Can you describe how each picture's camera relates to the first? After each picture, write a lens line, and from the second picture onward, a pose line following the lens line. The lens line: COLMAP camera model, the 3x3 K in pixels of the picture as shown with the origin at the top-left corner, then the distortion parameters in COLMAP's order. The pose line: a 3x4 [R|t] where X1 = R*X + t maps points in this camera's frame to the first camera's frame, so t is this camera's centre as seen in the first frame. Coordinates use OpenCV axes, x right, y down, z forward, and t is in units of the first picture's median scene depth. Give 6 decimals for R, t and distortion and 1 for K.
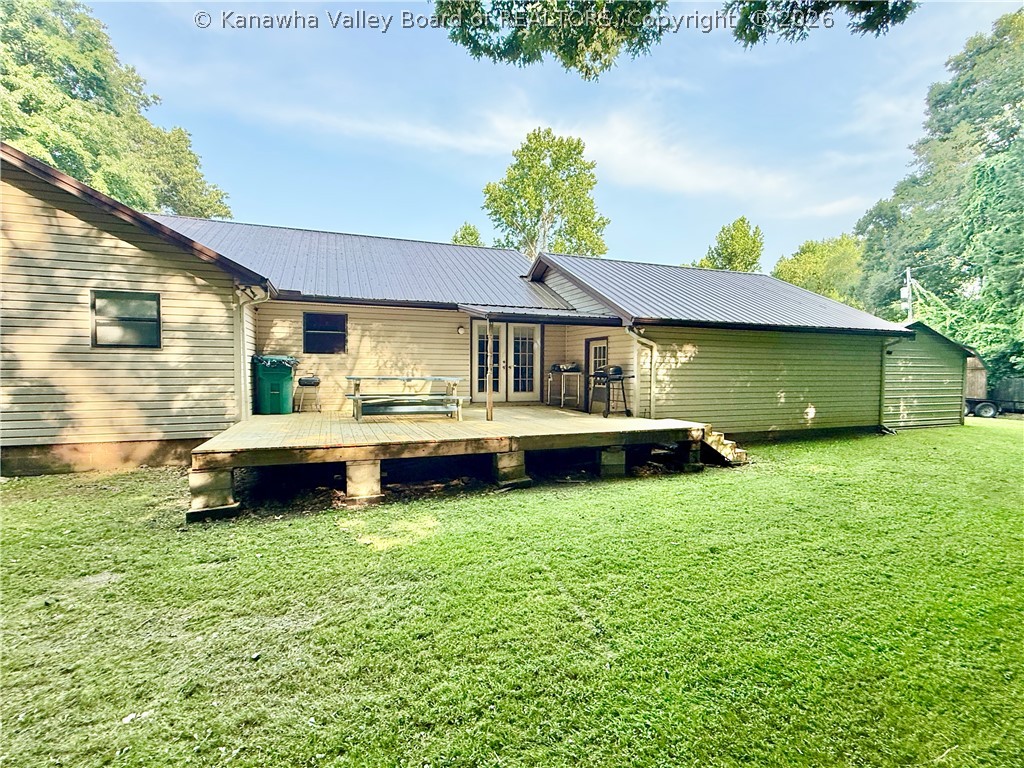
lens RADIAL K [[479.5, 0, 511.5], [0, 479.5, 382.2], [0, 0, 1]] dist [0.003712, 0.002718]
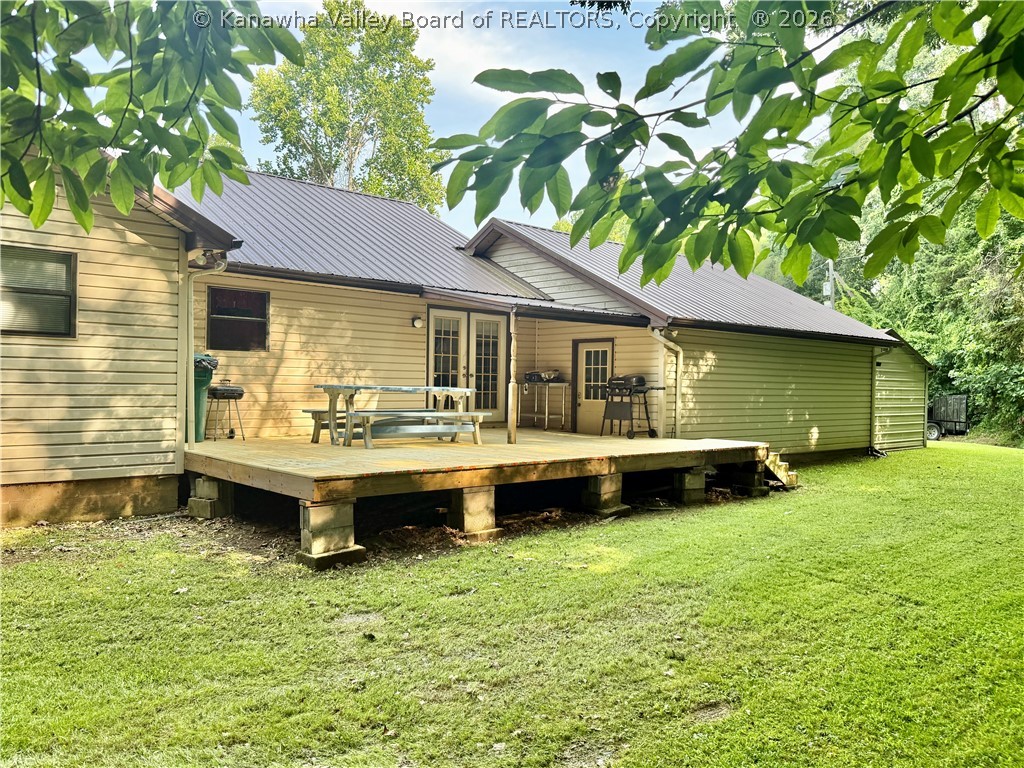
lens RADIAL K [[780.3, 0, 511.2], [0, 780.3, 385.4], [0, 0, 1]] dist [0.093177, -0.013074]
pose [[0.936885, 0.009143, 0.349519, -0.443989], [-0.001930, 0.999778, -0.020981, 0.011308], [-0.349634, 0.018982, 0.936694, -0.162050]]
